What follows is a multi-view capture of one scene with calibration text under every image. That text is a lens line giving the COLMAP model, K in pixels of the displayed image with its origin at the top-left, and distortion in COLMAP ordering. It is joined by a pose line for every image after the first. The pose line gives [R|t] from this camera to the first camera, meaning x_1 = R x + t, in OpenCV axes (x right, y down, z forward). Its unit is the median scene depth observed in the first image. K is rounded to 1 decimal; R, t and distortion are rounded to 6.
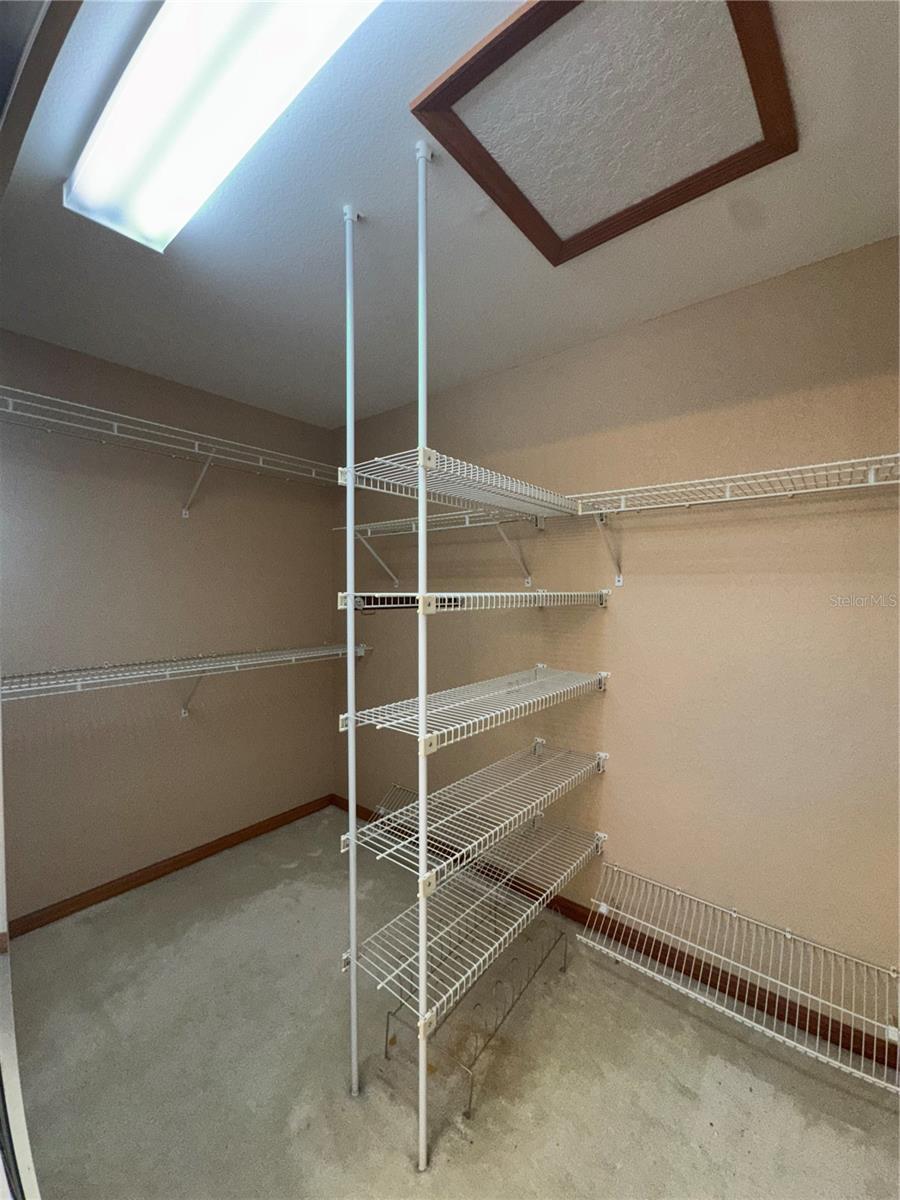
lens RADIAL K [[478.4, 0, 442.1], [0, 478.4, 599.0], [0, 0, 1]] dist [-0.003544, 0.000351]
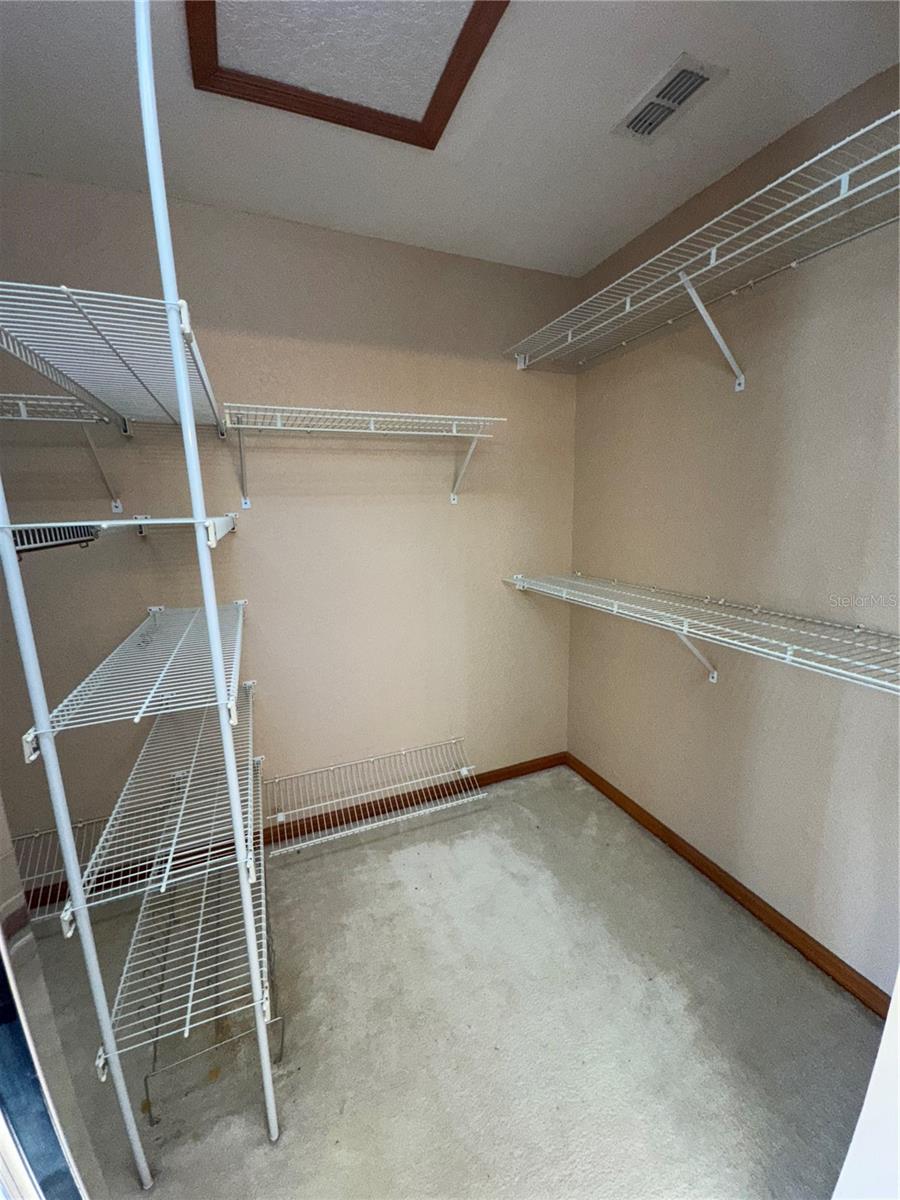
lens RADIAL K [[478.4, 0, 445.5], [0, 478.4, 600.6], [0, 0, 1]] dist [-0.003544, 0.000351]
pose [[0.458460, -0.183445, 0.869576, -0.423710], [0.045148, 0.982008, 0.183360, -0.004251], [-0.887568, -0.044804, 0.458494, 0.263151]]
